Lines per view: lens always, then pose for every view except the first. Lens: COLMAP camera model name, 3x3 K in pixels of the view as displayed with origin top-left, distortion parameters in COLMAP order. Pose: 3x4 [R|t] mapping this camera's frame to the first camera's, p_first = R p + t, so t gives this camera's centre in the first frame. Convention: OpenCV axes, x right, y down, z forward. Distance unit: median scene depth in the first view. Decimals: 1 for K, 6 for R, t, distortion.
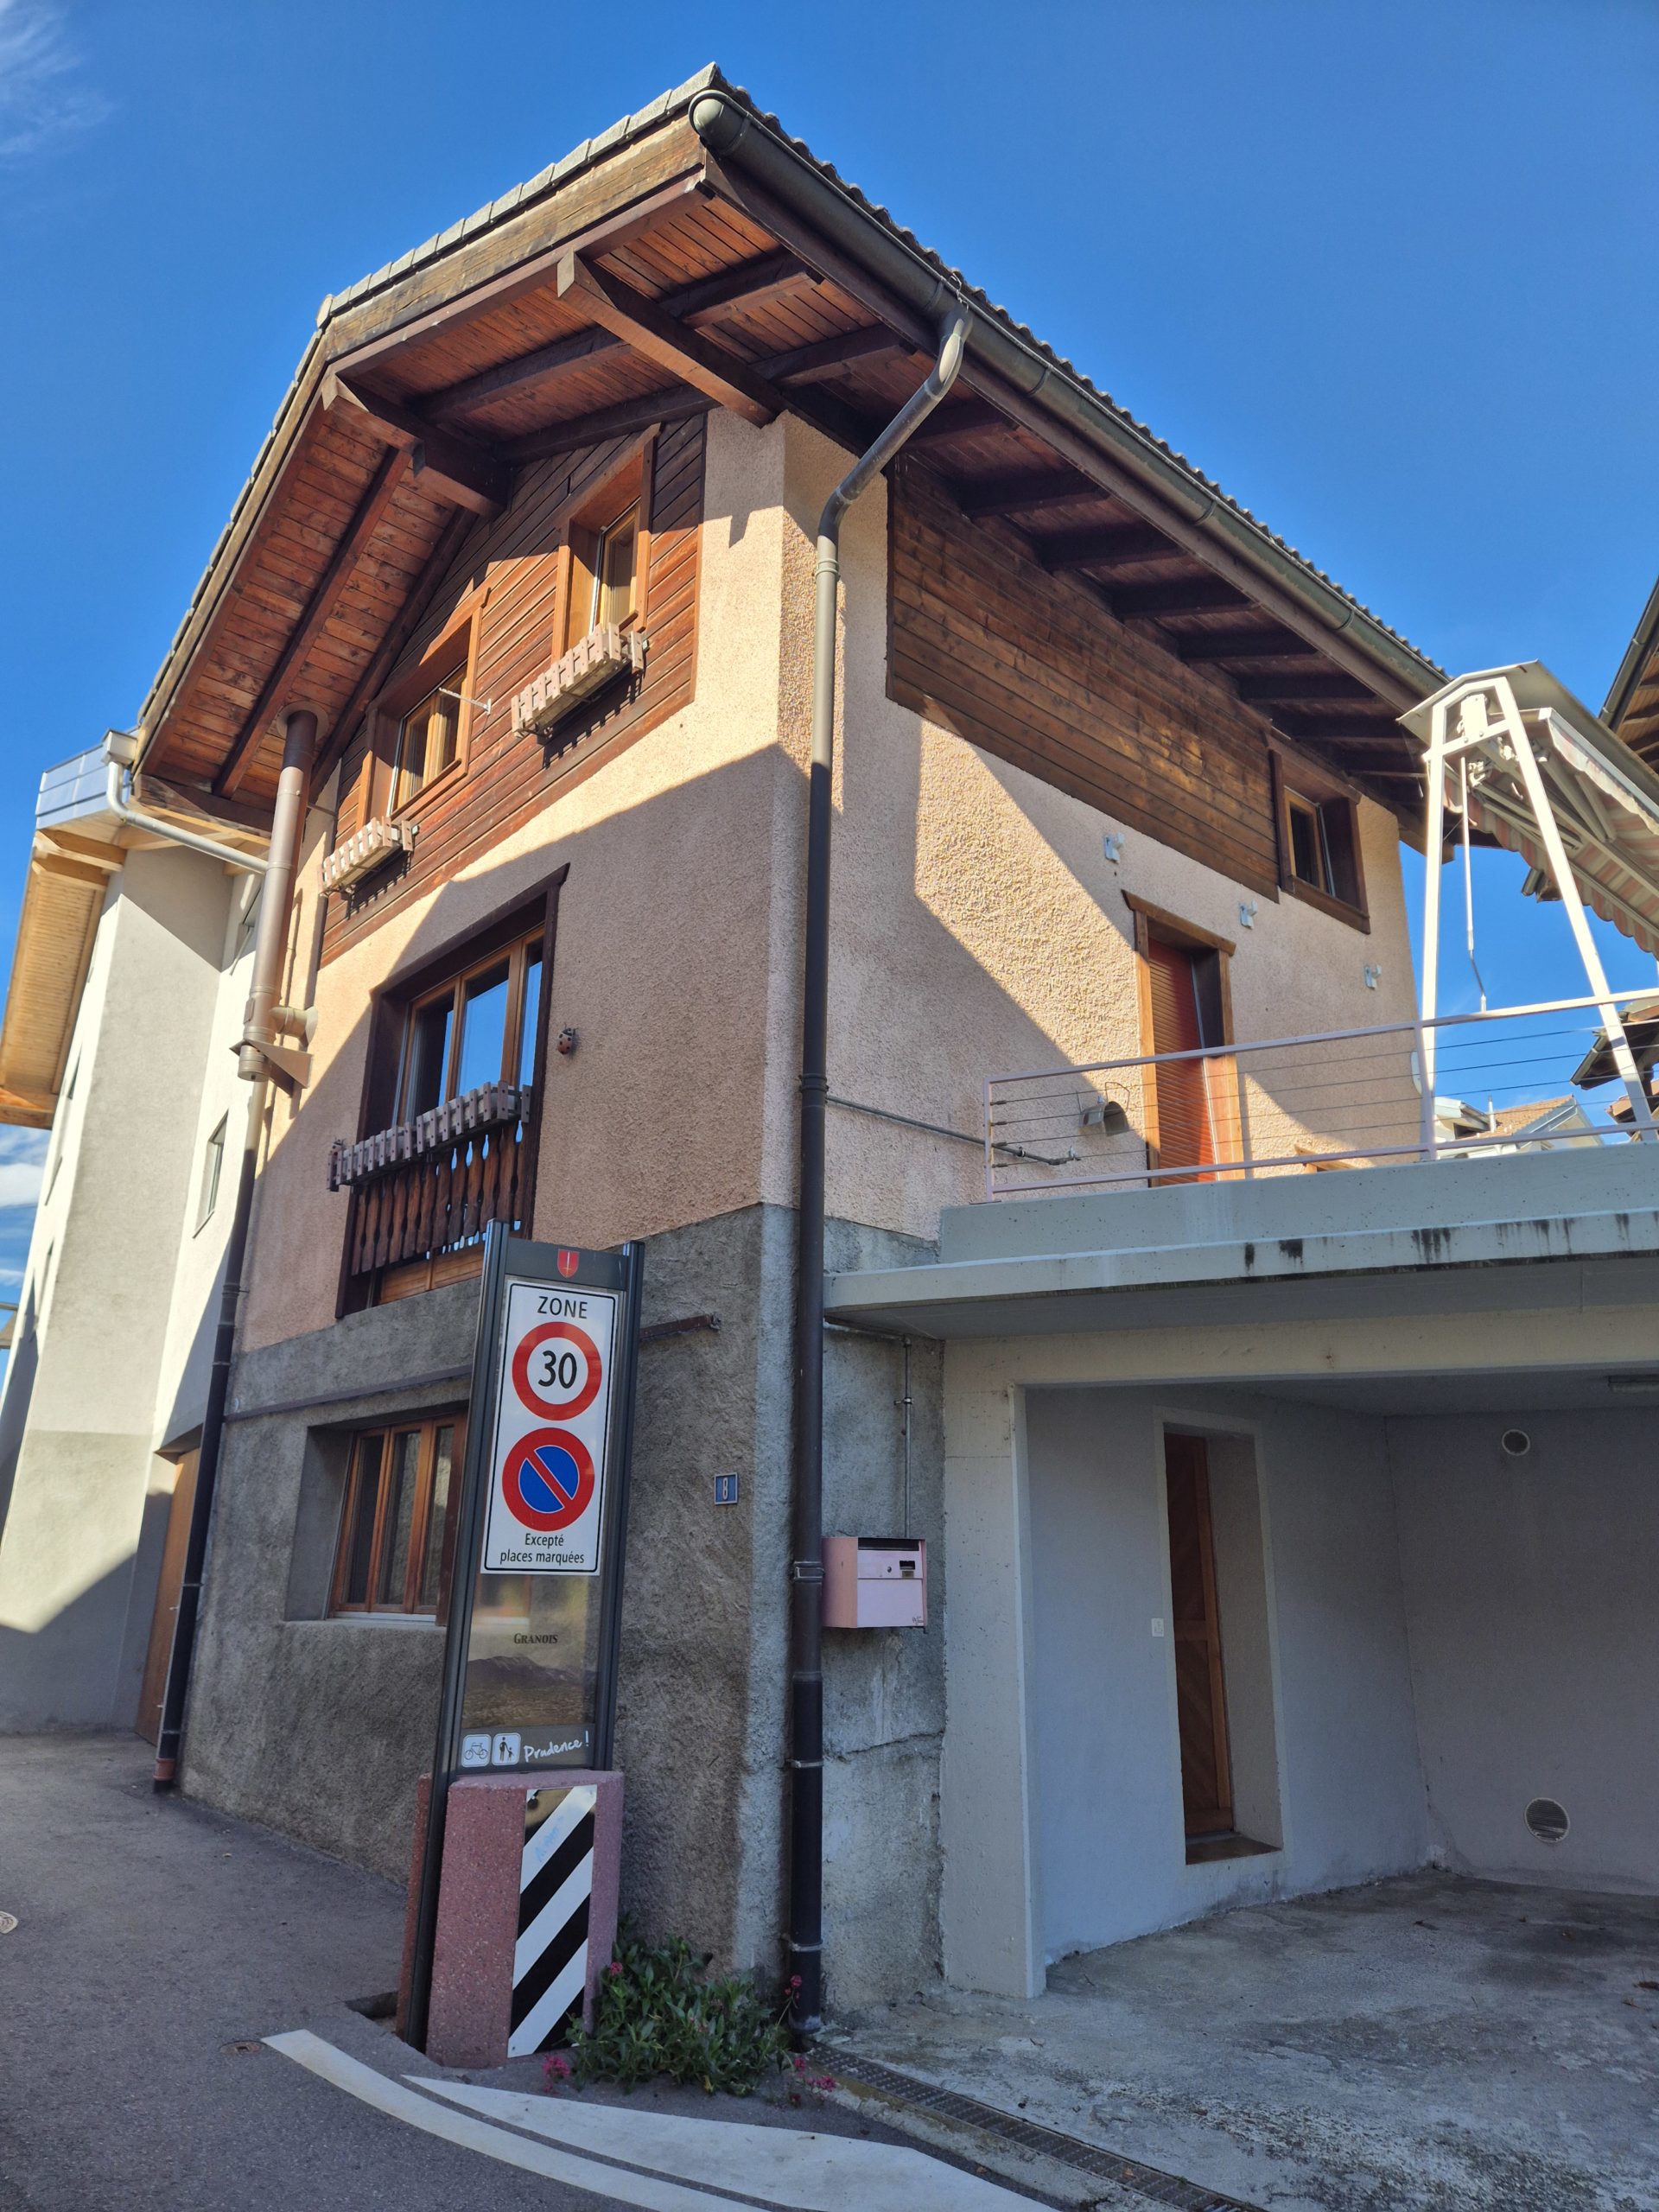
lens RADIAL K [[1459.4, 0, 829.5], [0, 1459.4, 1106.0], [0, 0, 1]] dist [0.051119, -0.003449]
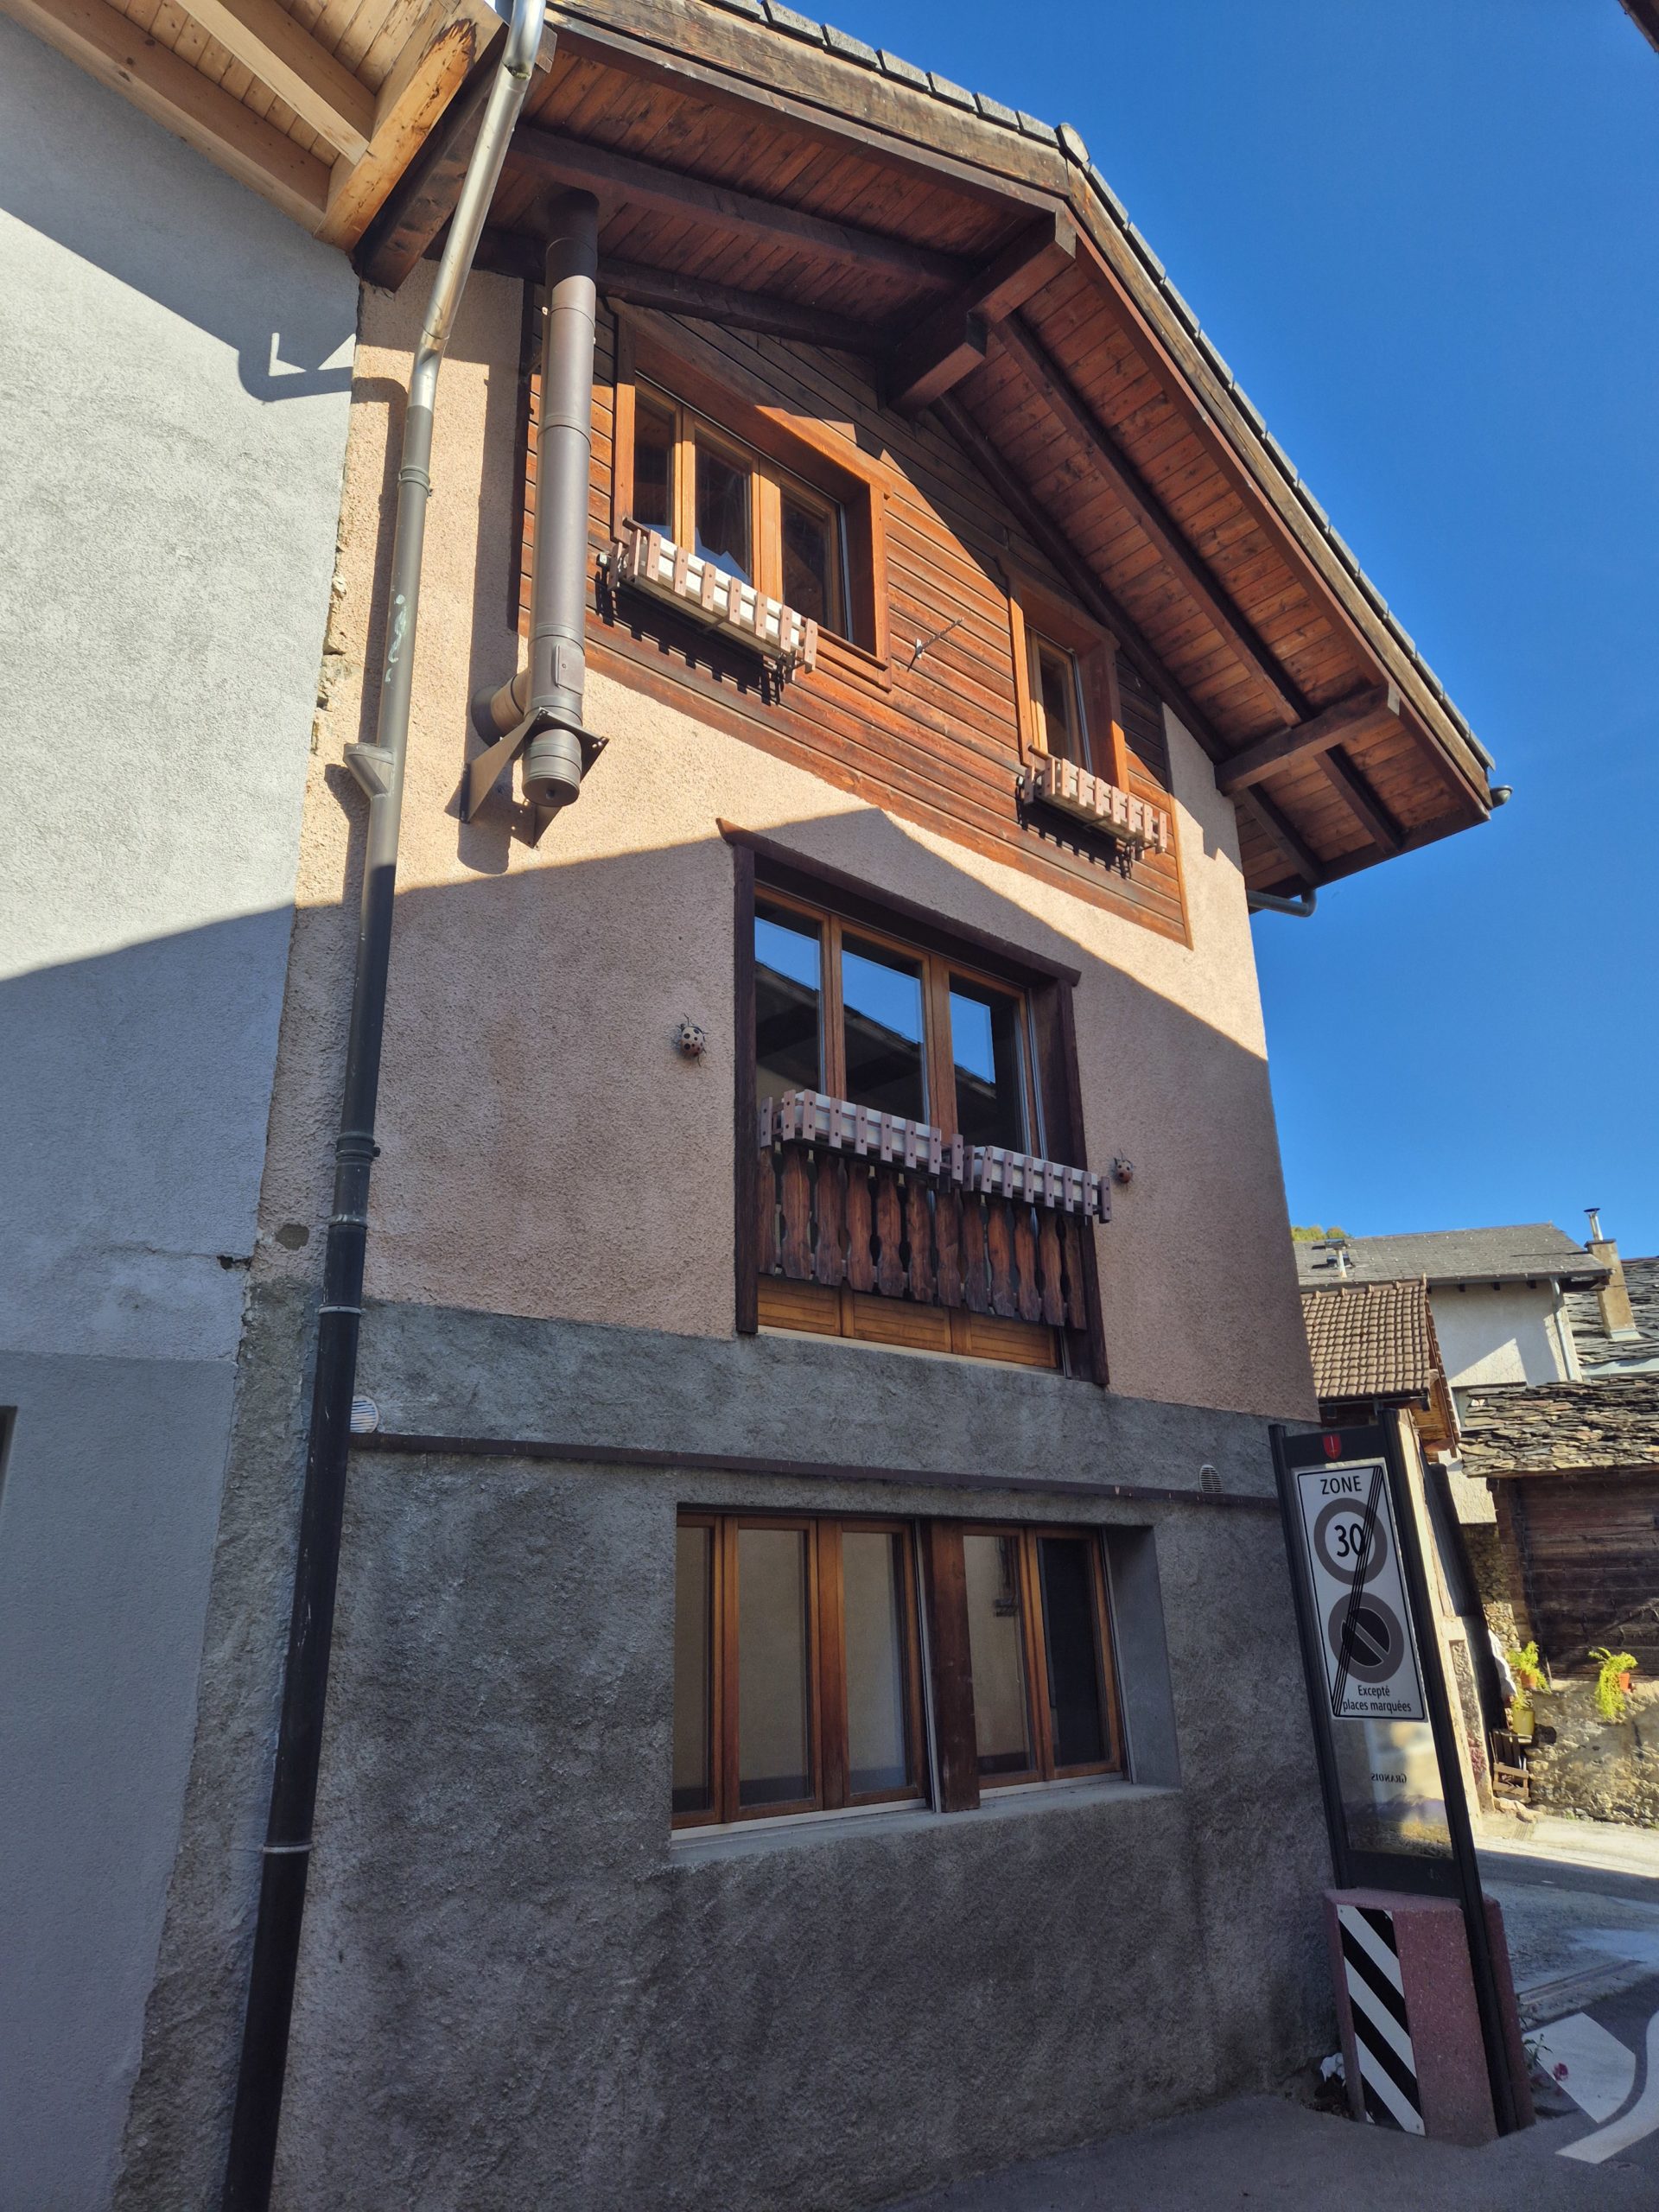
lens RADIAL K [[1481.3, 0, 829.5], [0, 1481.3, 1106.0], [0, 0, 1]] dist [0.020011, -0.001057]
pose [[-0.018102, 0.340487, 0.940075, -1.176341], [-0.280722, 0.900678, -0.331623, 0.315298], [-0.959618, -0.269903, 0.079278, 1.167374]]
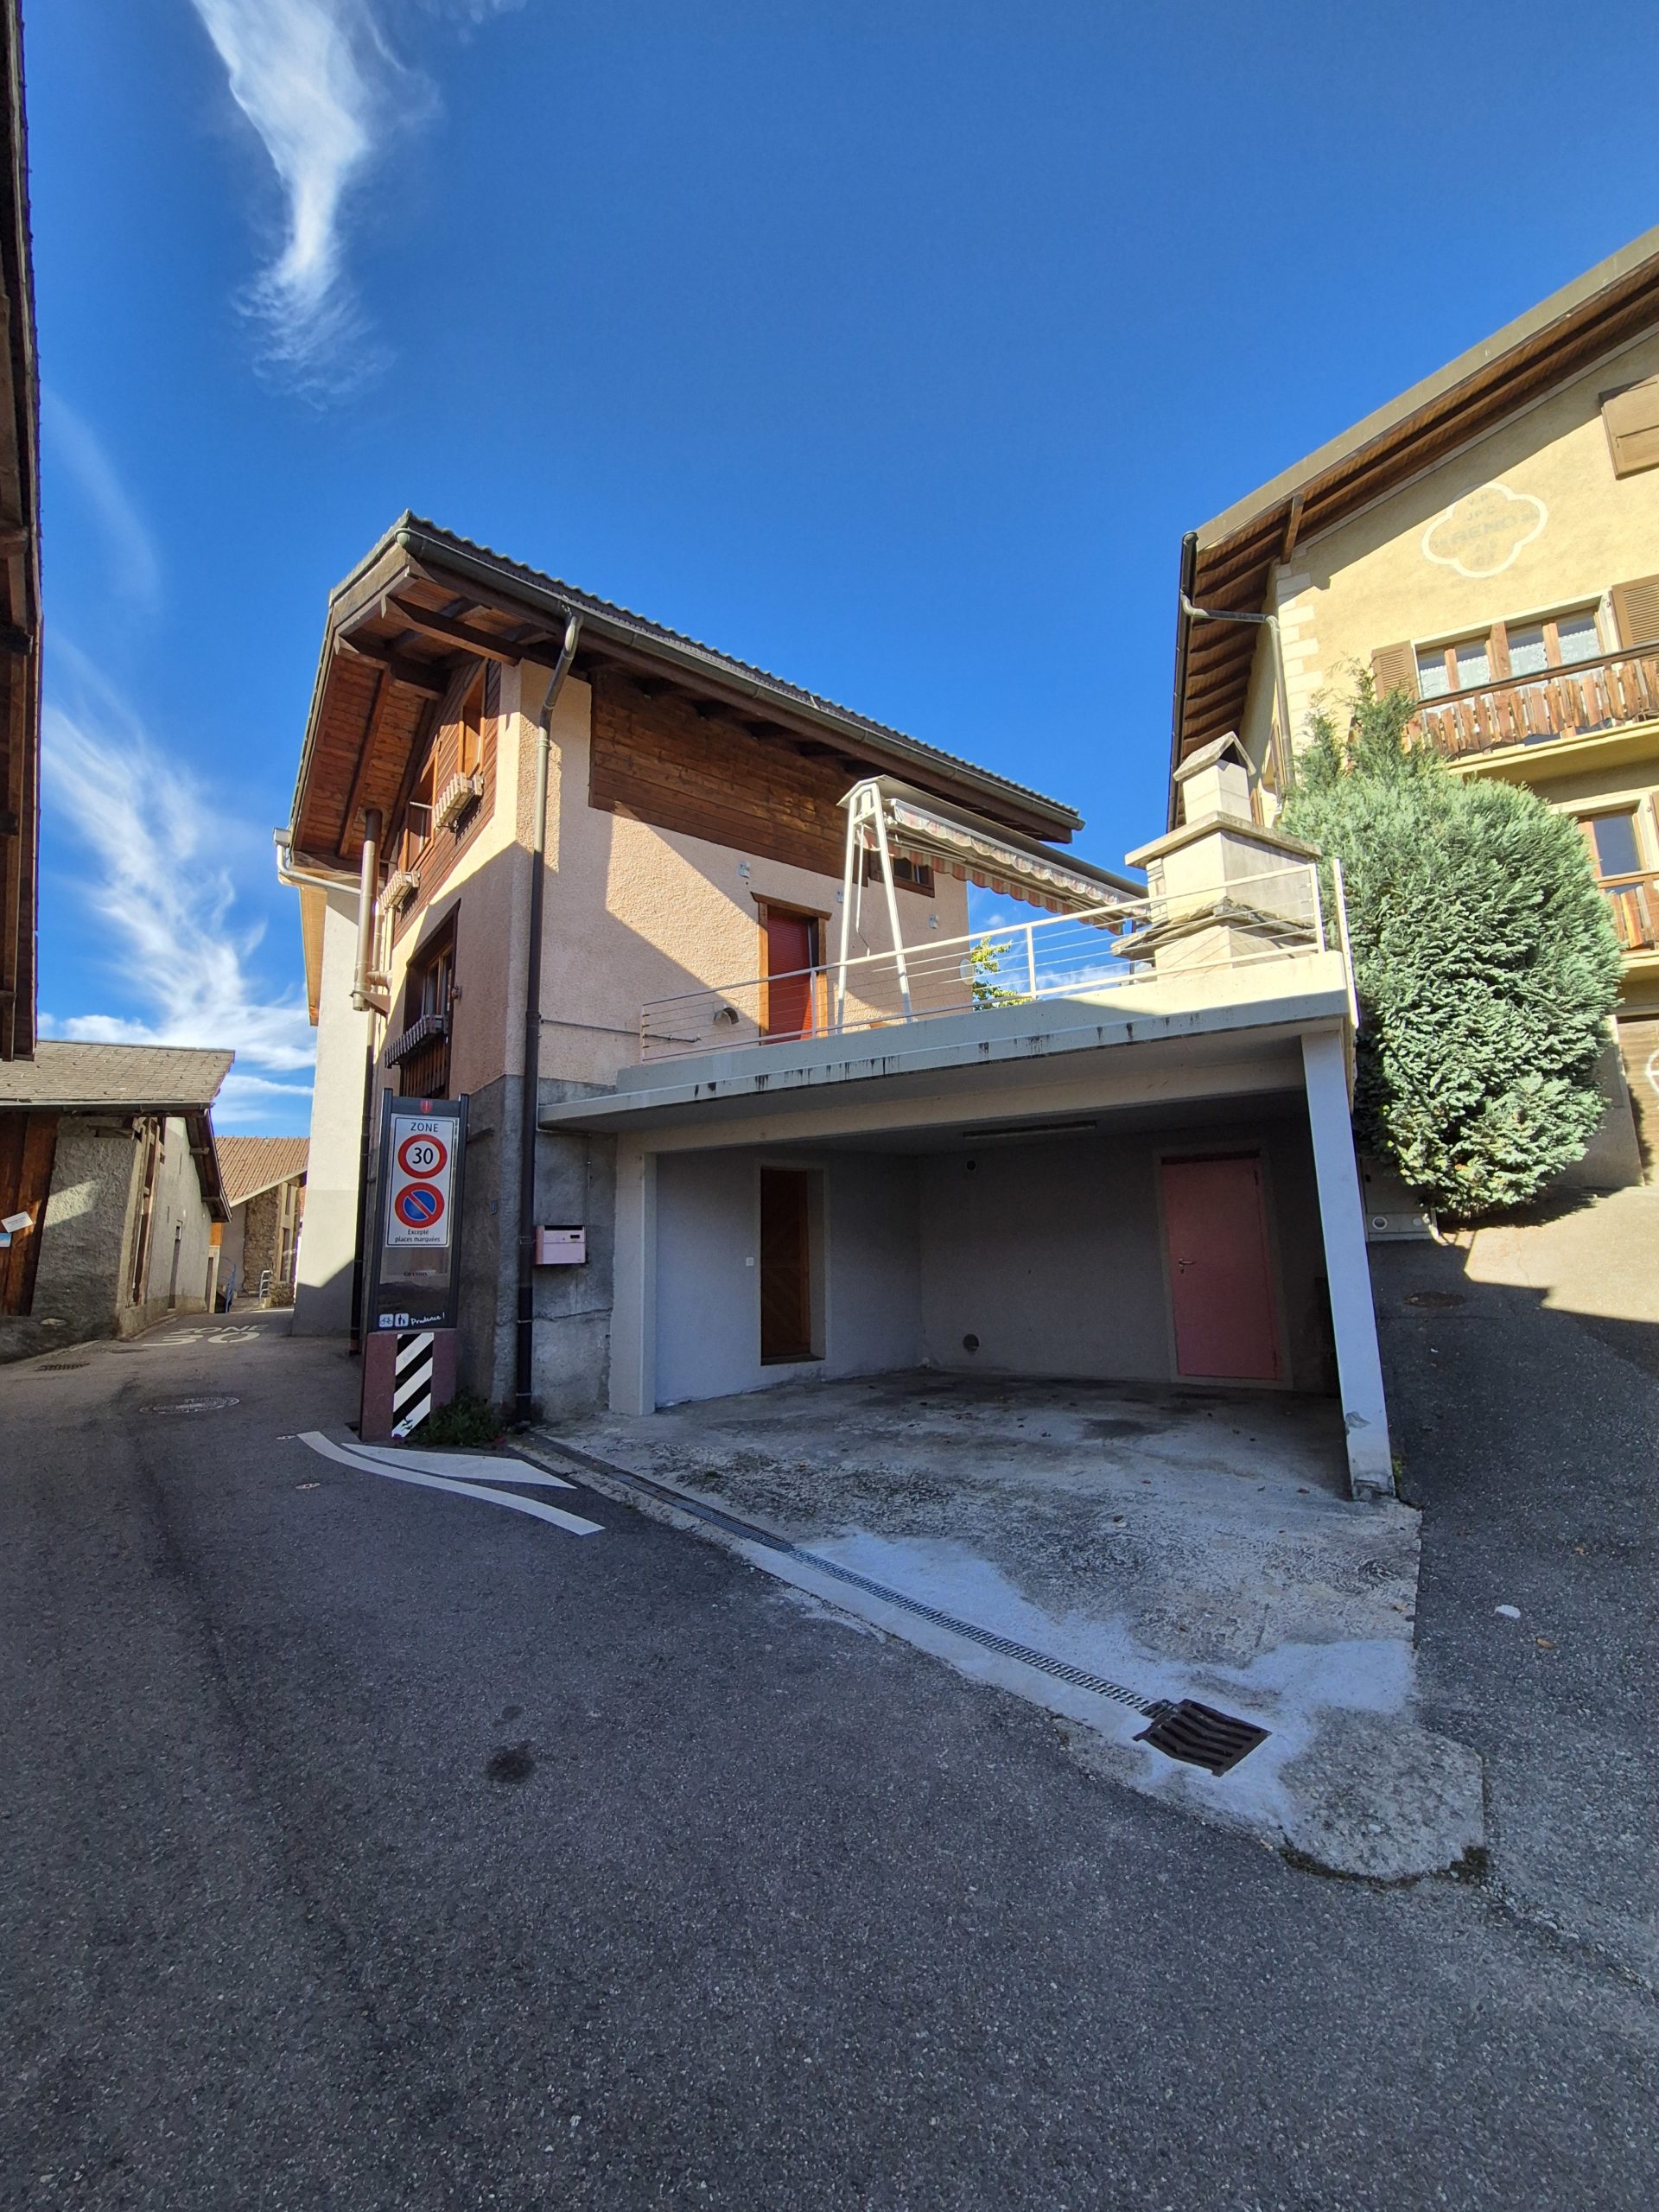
lens RADIAL K [[902.0, 0, 829.5], [0, 902.0, 1106.0], [0, 0, 1]] dist [-0.002509, 0.000108]
pose [[0.996592, -0.048765, -0.066537, 0.421203], [0.057842, 0.988156, 0.142137, -0.038626], [0.058817, -0.145501, 0.987608, -0.220568]]
